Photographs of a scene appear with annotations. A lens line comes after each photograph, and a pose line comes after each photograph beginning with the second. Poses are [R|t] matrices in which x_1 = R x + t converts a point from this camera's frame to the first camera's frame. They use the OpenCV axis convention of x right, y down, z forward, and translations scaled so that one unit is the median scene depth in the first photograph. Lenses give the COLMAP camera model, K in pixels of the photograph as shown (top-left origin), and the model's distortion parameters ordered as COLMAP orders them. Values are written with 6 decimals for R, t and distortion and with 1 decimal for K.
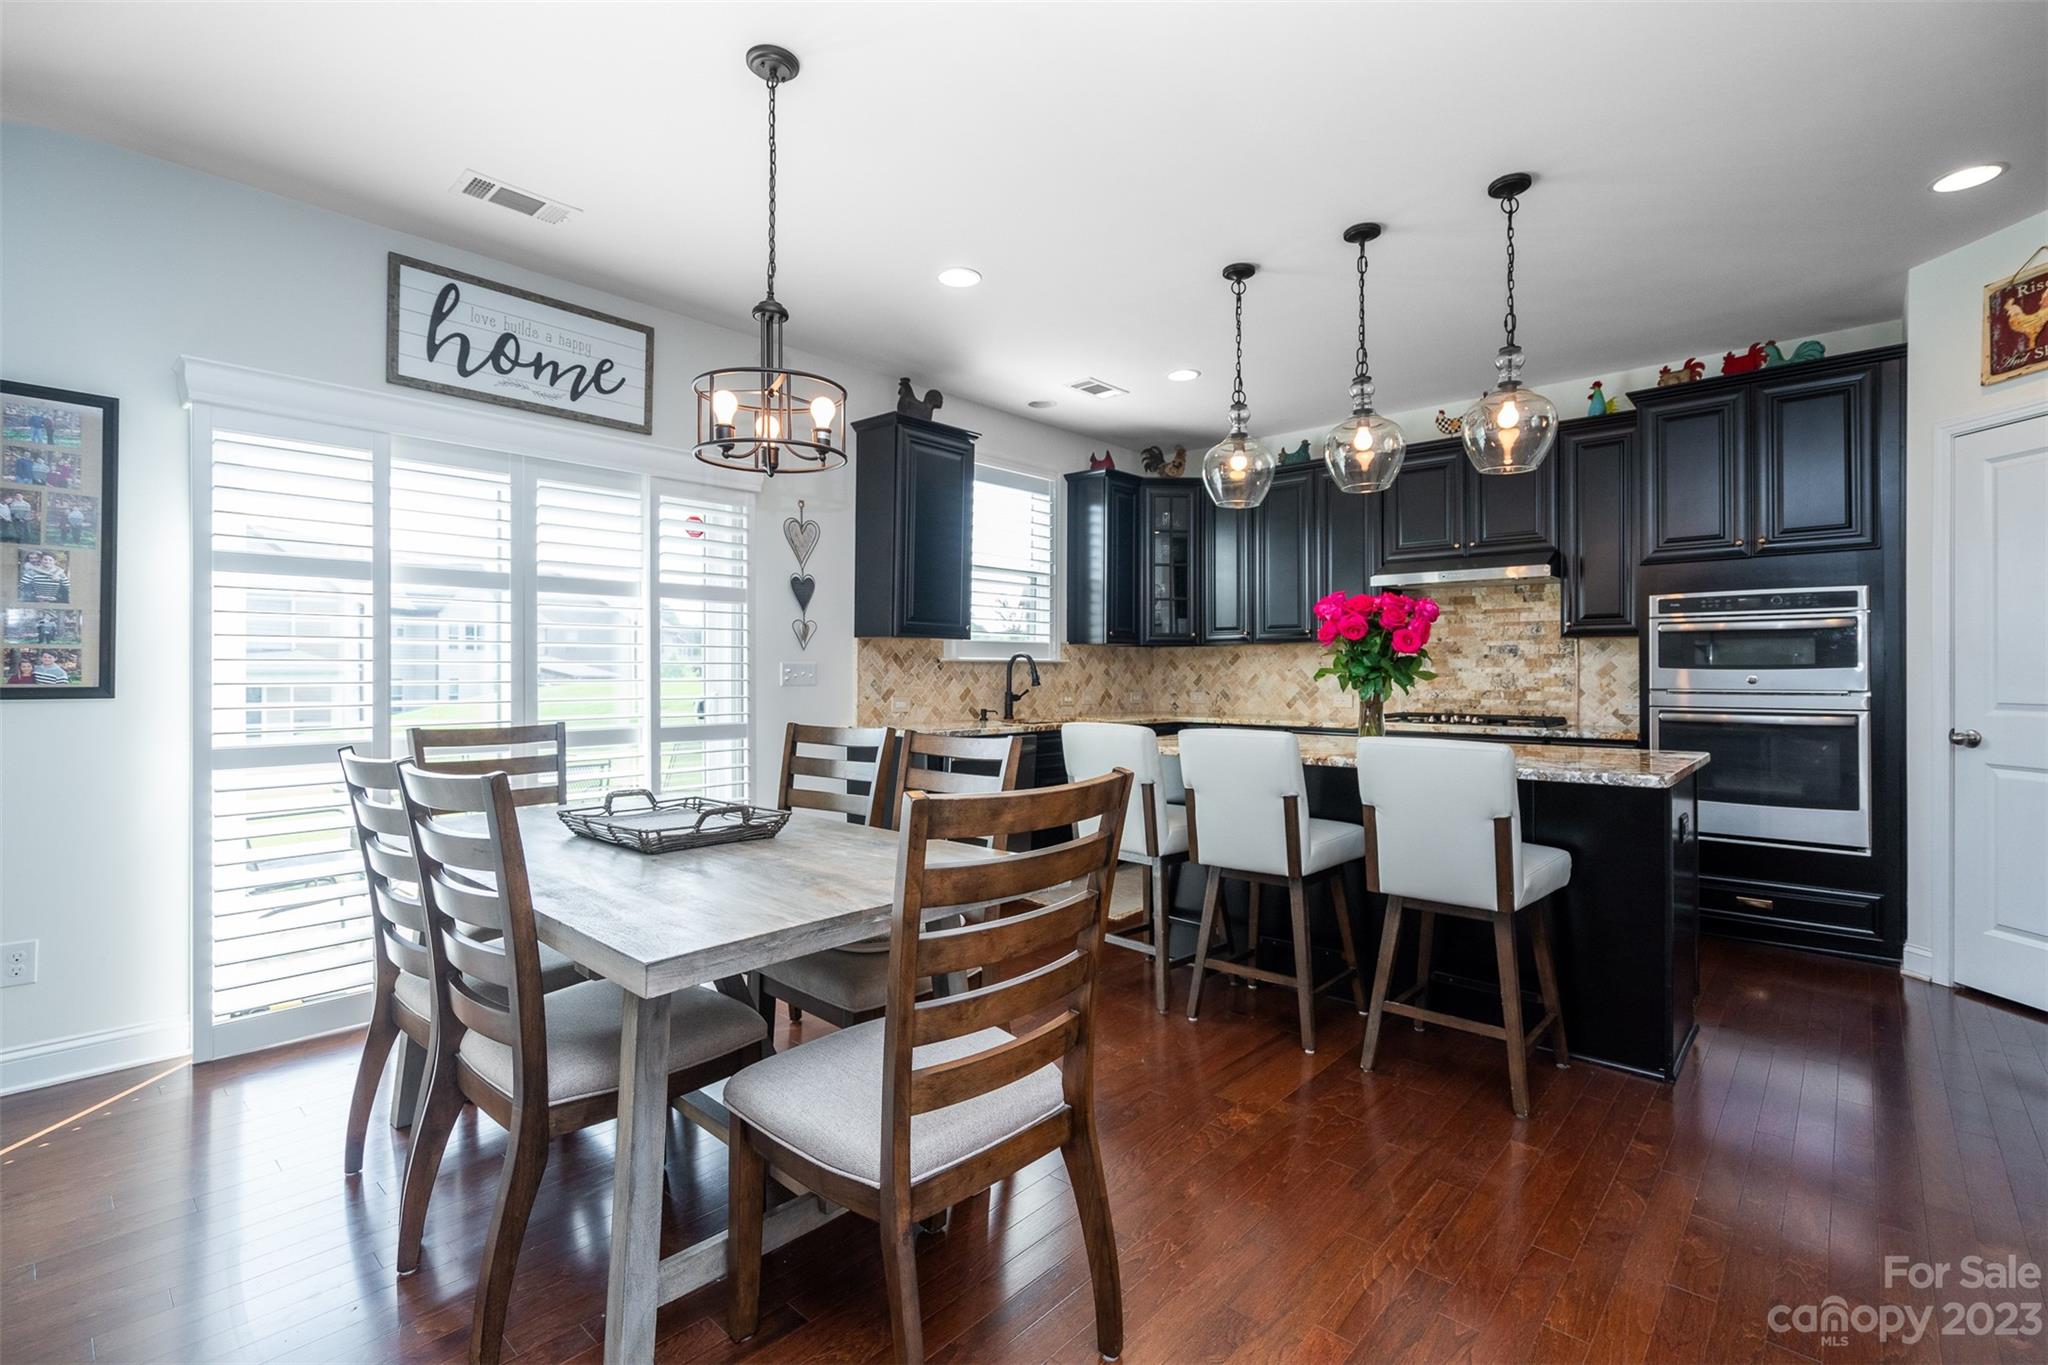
lens RADIAL K [[927.0, 0, 1025.0], [0, 927.0, 666.5], [0, 0, 1]] dist [-0.002376, 0.001019]
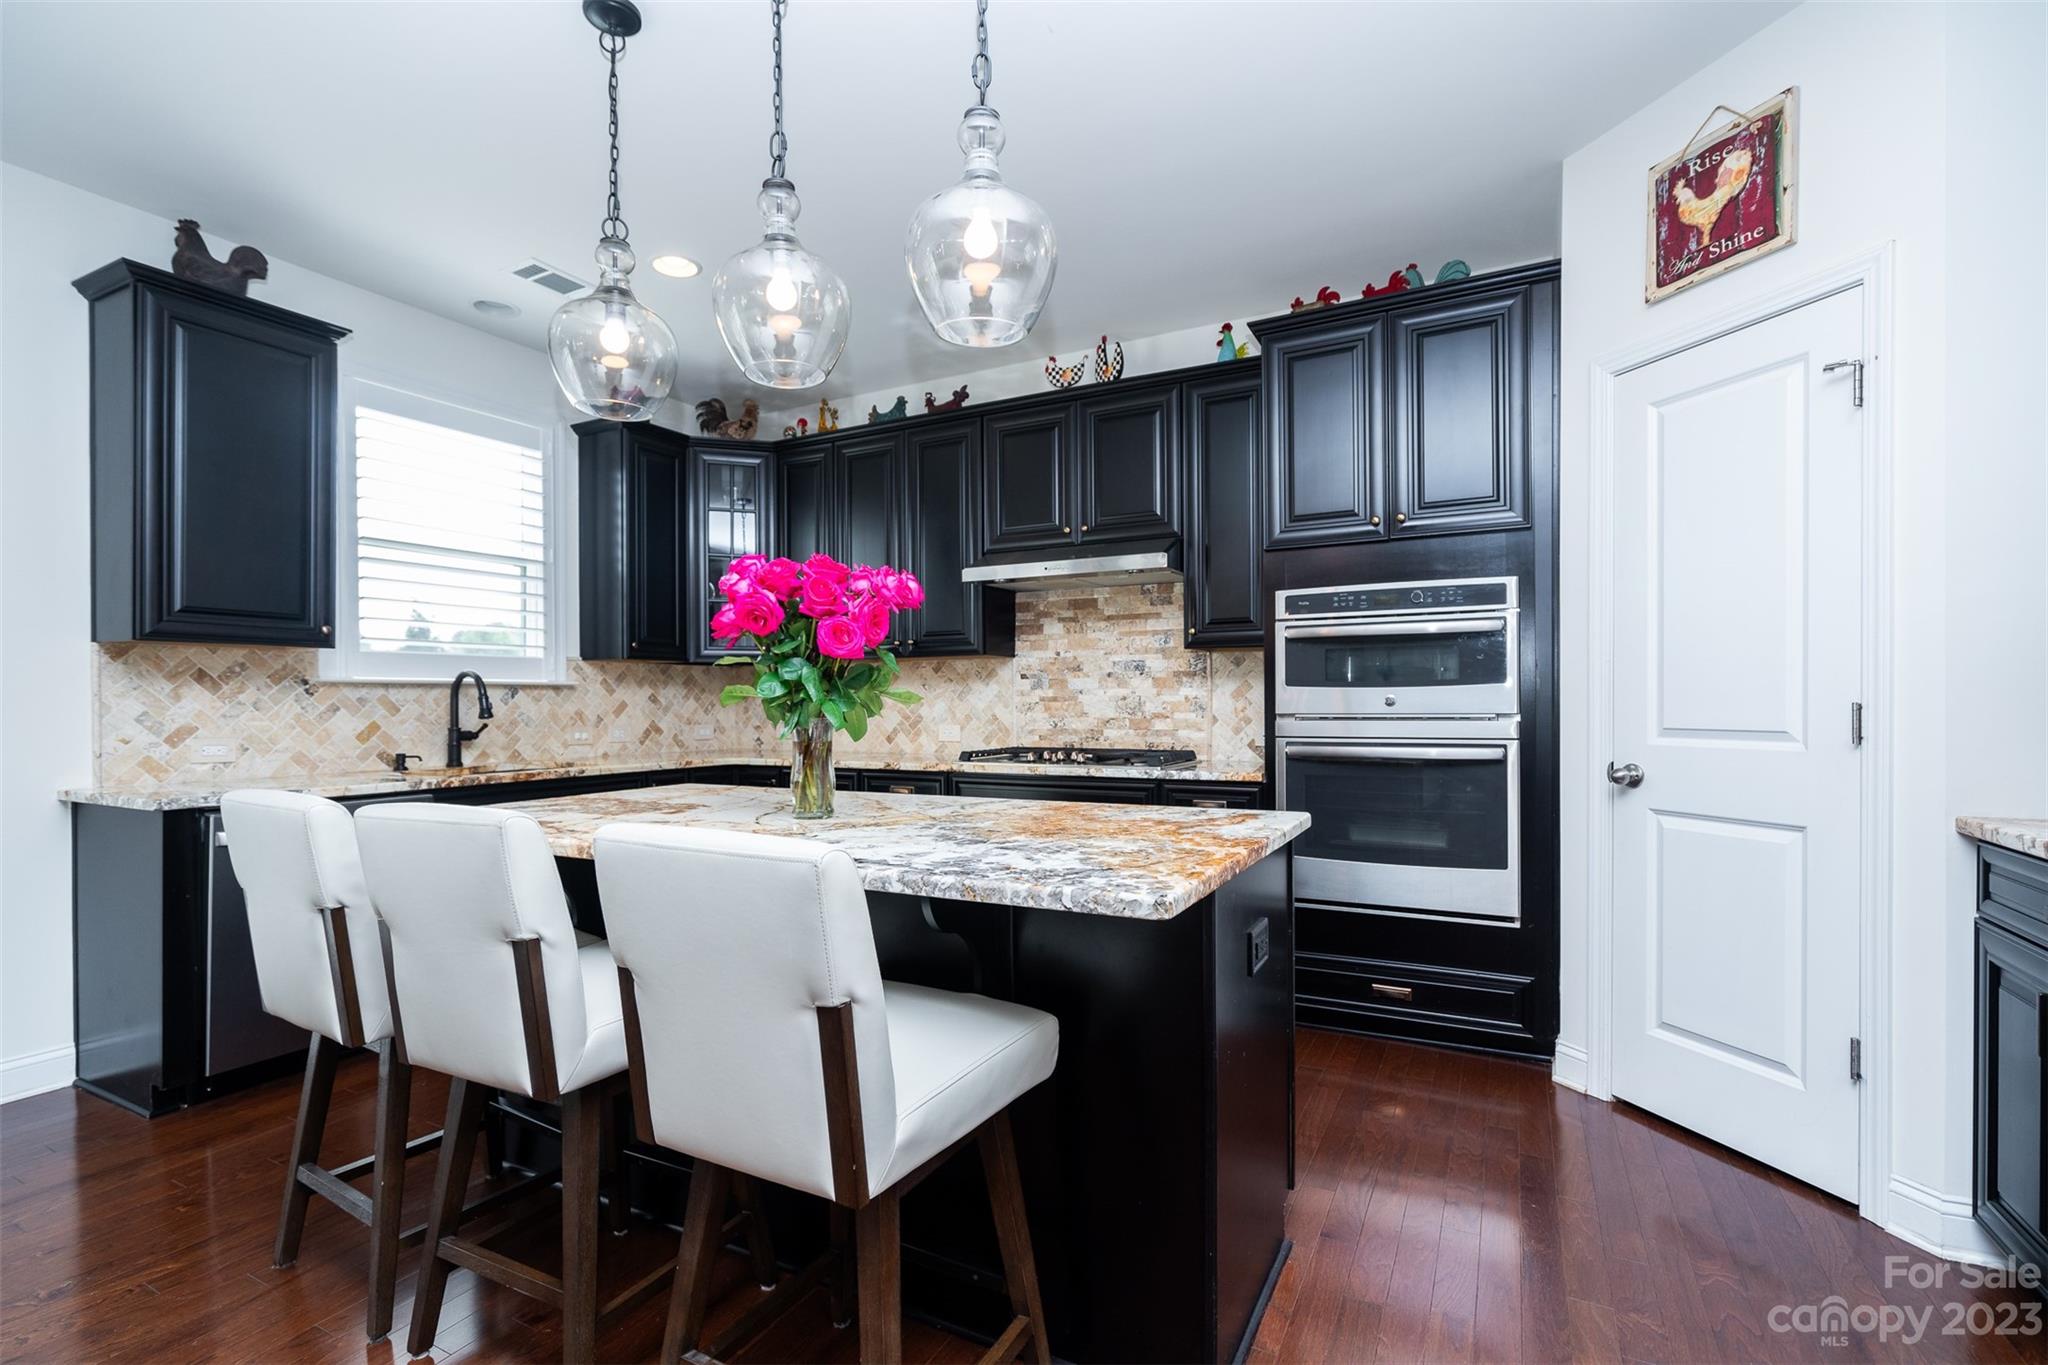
lens RADIAL K [[920.4, 0, 1010.1], [0, 920.4, 706.9], [0, 0, 1]] dist [-0.000638, 0.000708]
pose [[0.973994, -0.008103, 0.226431, 0.333322], [0.005570, 0.999915, 0.011826, 0.009301], [-0.226507, -0.010257, 0.973955, 0.357880]]
